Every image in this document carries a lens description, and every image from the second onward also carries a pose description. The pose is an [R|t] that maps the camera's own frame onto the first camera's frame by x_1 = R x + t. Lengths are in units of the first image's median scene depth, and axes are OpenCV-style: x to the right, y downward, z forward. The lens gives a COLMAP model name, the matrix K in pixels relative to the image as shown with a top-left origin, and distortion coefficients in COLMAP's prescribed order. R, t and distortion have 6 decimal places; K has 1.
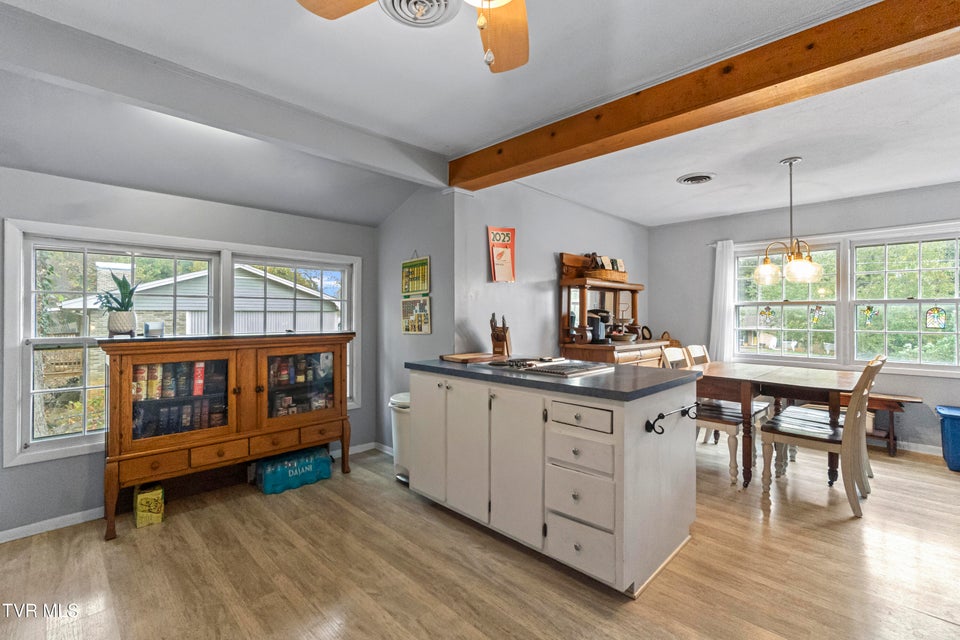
lens RADIAL K [[420.8, 0, 489.6], [0, 420.8, 312.5], [0, 0, 1]] dist [-0.000060, 0.000171]
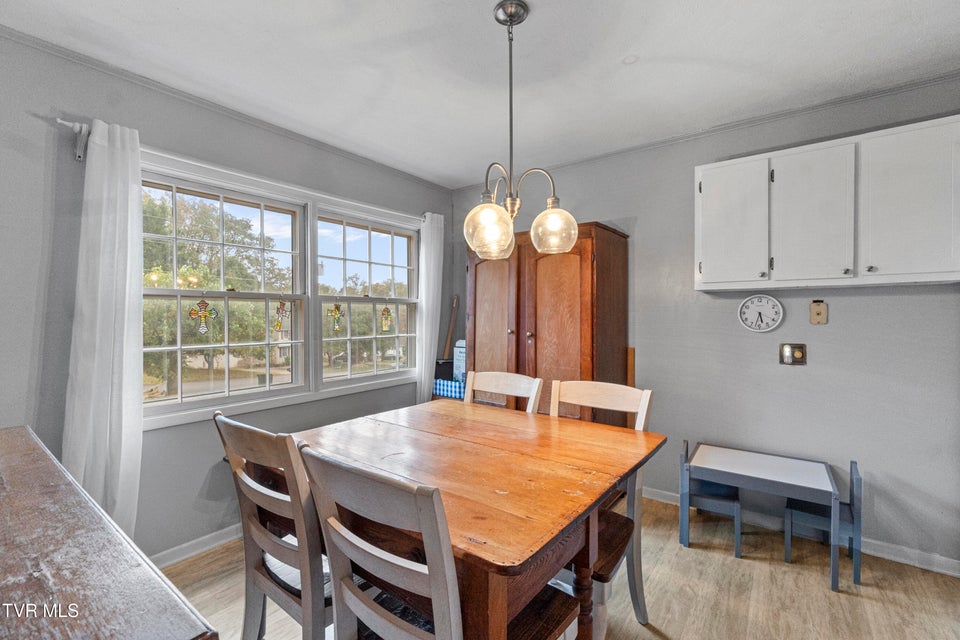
lens RADIAL K [[420.8, 0, 488.1], [0, 420.8, 320.5], [0, 0, 1]] dist [-0.000060, 0.000171]
pose [[-0.109968, -0.010264, 0.993882, 0.207849], [-0.002554, 0.999946, 0.010044, 0.005160], [-0.993932, -0.001434, -0.109988, 1.063246]]
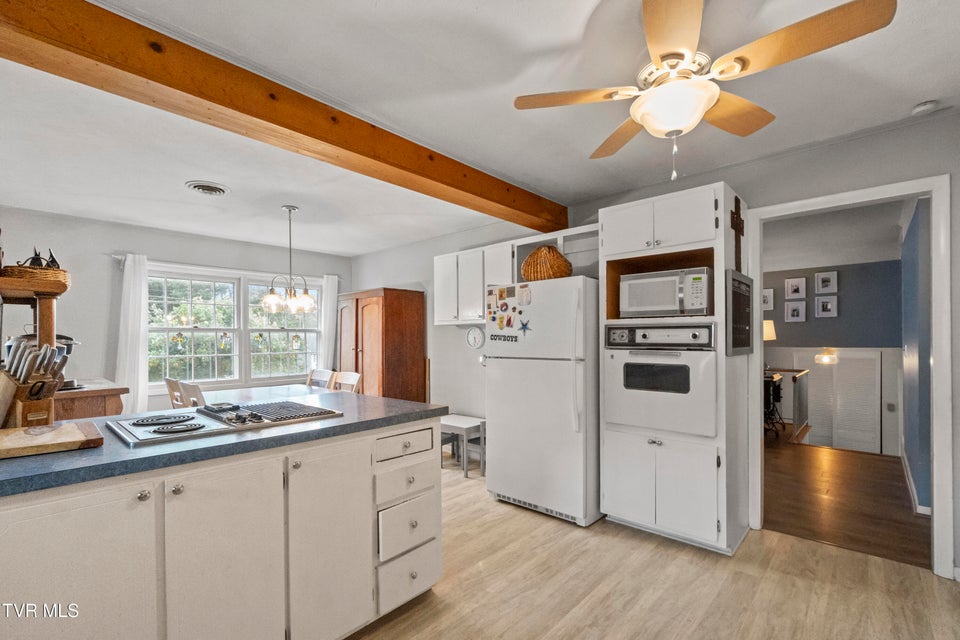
lens RADIAL K [[420.8, 0, 470.3], [0, 420.8, 339.1], [0, 0, 1]] dist [-0.000060, 0.000171]
pose [[-0.002262, -0.001558, 0.999996, -0.442589], [0.001271, 0.999998, 0.001561, 0.000463], [-0.999997, 0.001275, -0.002260, 0.494901]]
